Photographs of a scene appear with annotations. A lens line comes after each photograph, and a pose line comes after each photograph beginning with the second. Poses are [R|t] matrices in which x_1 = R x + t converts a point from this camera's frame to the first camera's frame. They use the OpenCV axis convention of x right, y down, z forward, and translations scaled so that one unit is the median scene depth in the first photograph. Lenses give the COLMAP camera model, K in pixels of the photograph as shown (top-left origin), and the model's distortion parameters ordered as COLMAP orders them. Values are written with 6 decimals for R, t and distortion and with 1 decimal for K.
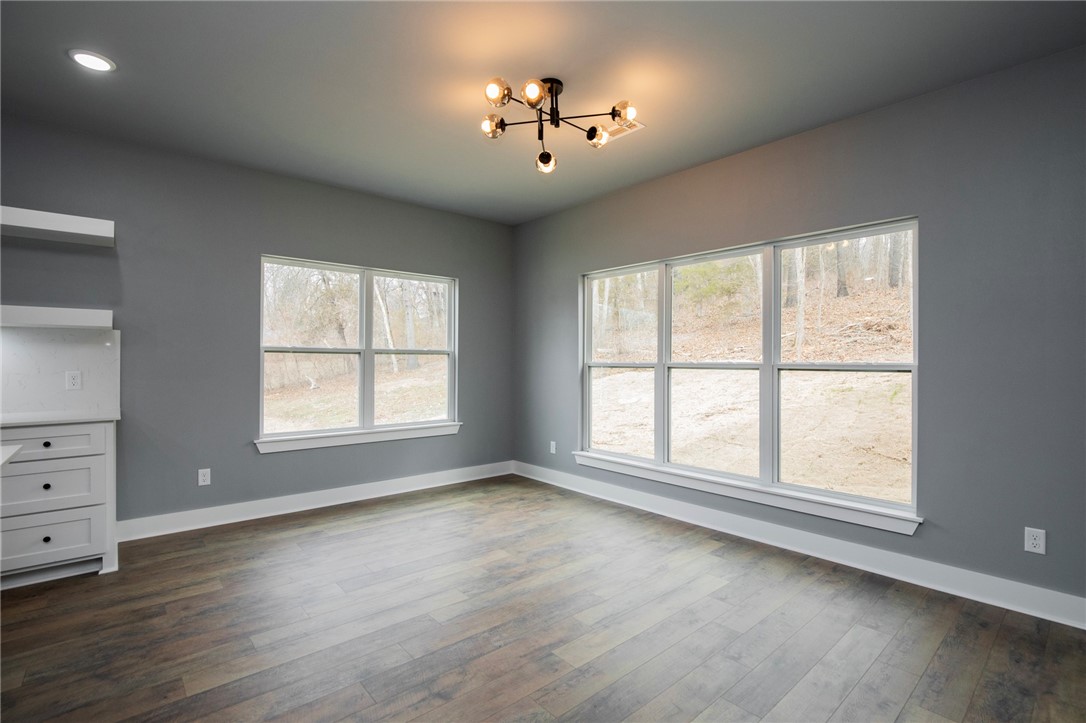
lens RADIAL K [[501.4, 0, 543.0], [0, 501.4, 361.5], [0, 0, 1]] dist [-0.033630, 0.000013]
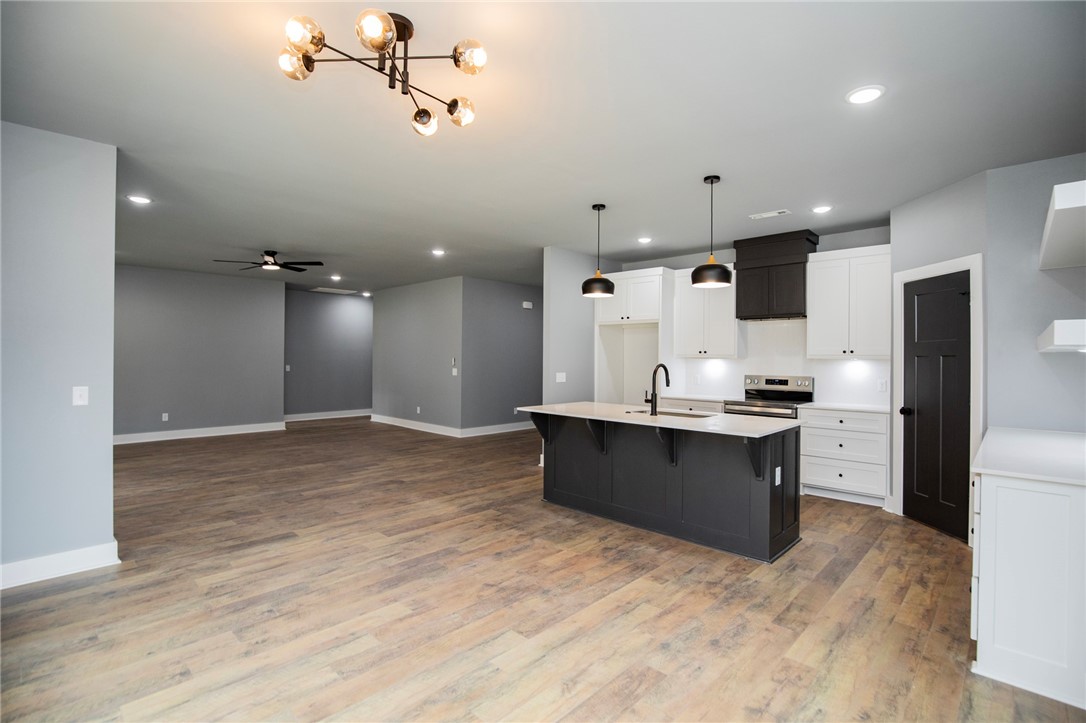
lens RADIAL K [[501.4, 0, 543.0], [0, 501.4, 361.5], [0, 0, 1]] dist [-0.033630, 0.000013]
pose [[-0.995680, -0.010207, -0.092284, -0.183646], [-0.011124, 0.999894, 0.009428, -0.065878], [0.092178, 0.010414, -0.995688, 2.200821]]
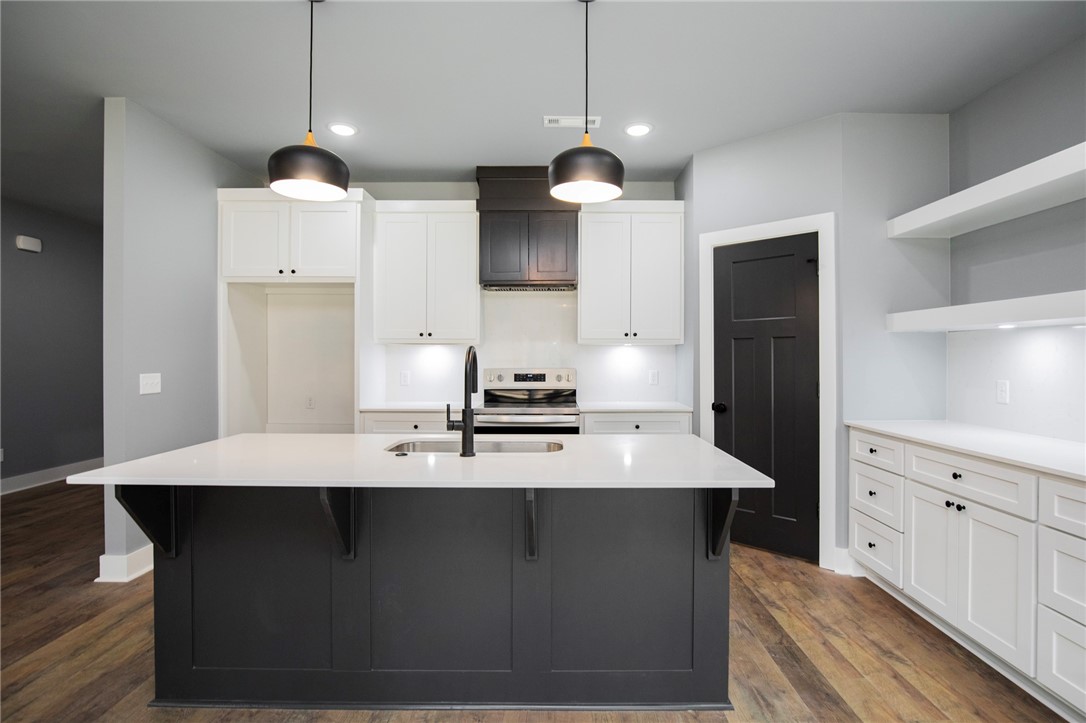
lens RADIAL K [[544.6, 0, 546.1], [0, 544.6, 357.8], [0, 0, 1]] dist [-0.022669, -0.000456]
pose [[-0.646600, -0.002190, -0.762826, -0.137136], [-0.005054, 0.999986, 0.001413, -0.028659], [0.762813, 0.004769, -0.646602, 1.191952]]
